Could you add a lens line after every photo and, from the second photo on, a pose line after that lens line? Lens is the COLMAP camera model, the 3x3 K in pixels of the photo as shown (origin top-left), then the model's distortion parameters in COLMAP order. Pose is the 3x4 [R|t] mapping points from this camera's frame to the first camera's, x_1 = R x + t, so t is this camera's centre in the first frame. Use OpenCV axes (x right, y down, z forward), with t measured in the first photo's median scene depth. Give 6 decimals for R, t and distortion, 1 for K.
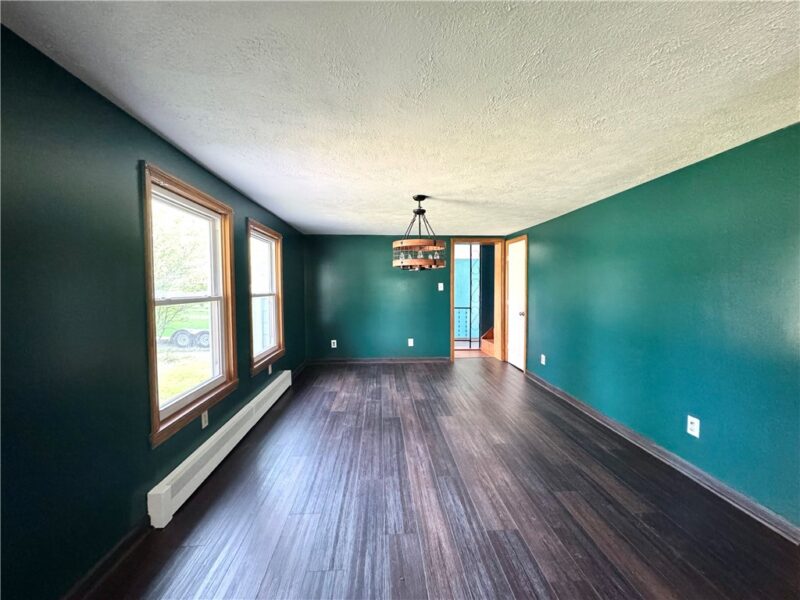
lens RADIAL K [[319.3, 0, 403.9], [0, 319.3, 300.0], [0, 0, 1]] dist [0.001634, -0.000042]
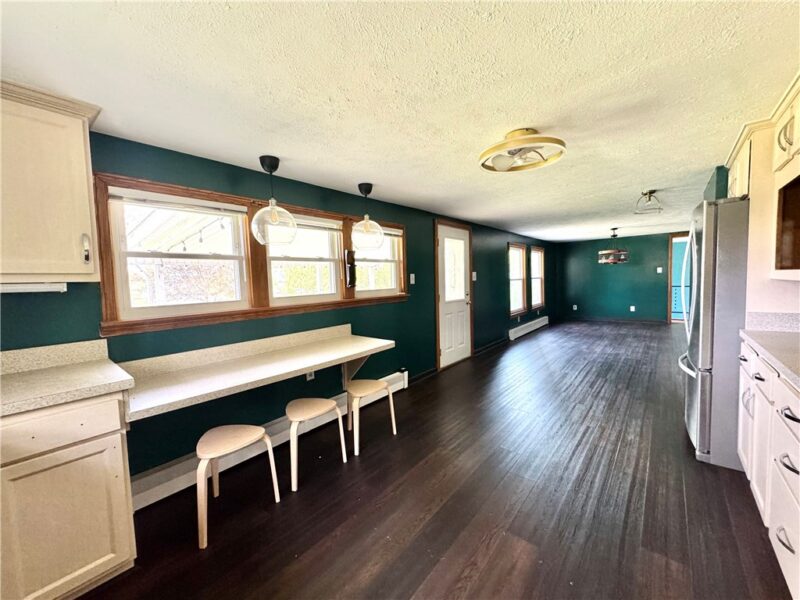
lens RADIAL K [[319.3, 0, 405.2], [0, 319.3, 297.8], [0, 0, 1]] dist [0.001634, -0.000042]
pose [[0.730616, 0.019370, -0.682514, 0.423206], [0.003940, 0.999461, 0.032583, 0.048057], [0.682777, -0.026495, 0.730146, -1.284336]]
